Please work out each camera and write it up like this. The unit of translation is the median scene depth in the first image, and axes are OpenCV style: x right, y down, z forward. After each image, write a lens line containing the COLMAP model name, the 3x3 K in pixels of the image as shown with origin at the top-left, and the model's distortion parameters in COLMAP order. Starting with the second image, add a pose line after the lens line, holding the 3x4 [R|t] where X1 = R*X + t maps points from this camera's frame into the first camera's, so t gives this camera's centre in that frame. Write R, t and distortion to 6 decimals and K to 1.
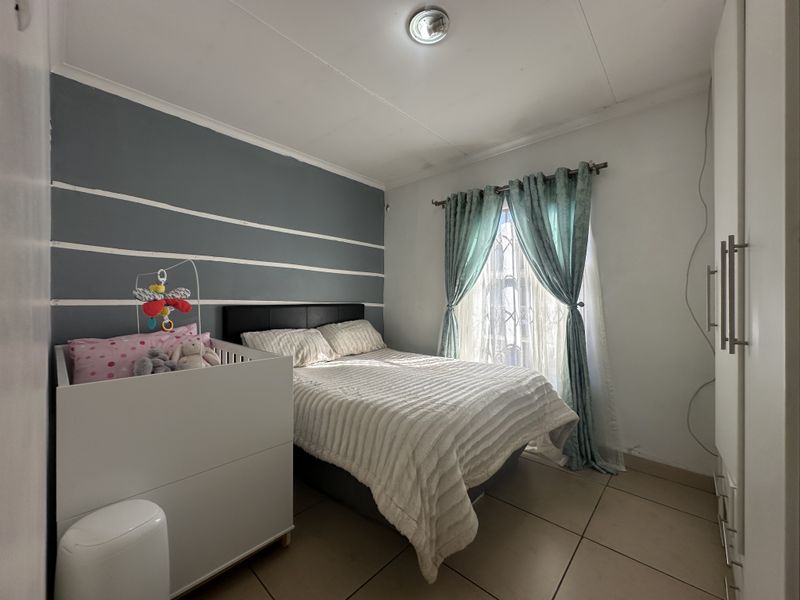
lens RADIAL K [[317.1, 0, 400.9], [0, 317.1, 299.9], [0, 0, 1]] dist [-0.007267, -0.000149]
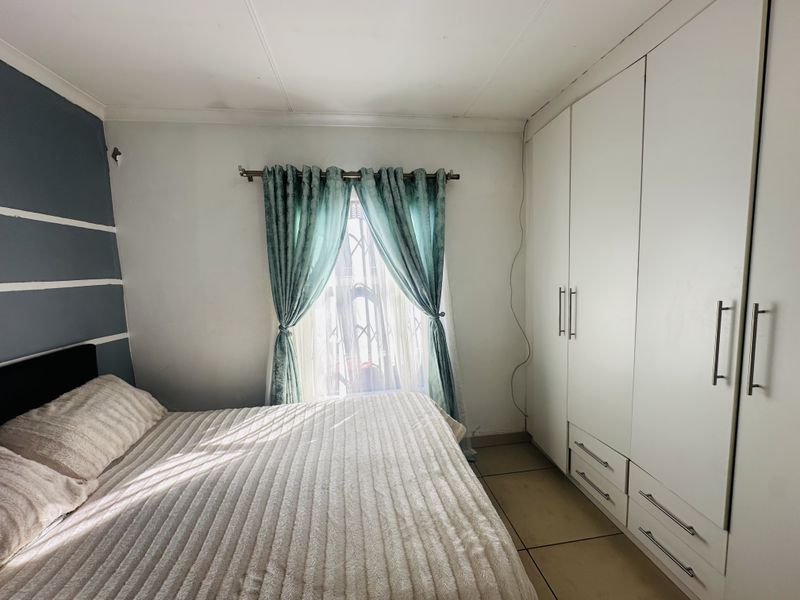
lens RADIAL K [[317.1, 0, 400.9], [0, 317.1, 299.9], [0, 0, 1]] dist [-0.007267, -0.000149]
pose [[0.633683, -0.103789, 0.766599, -0.234210], [0.036039, 0.993844, 0.104766, -0.117220], [-0.772753, -0.038761, 0.633522, 0.382481]]
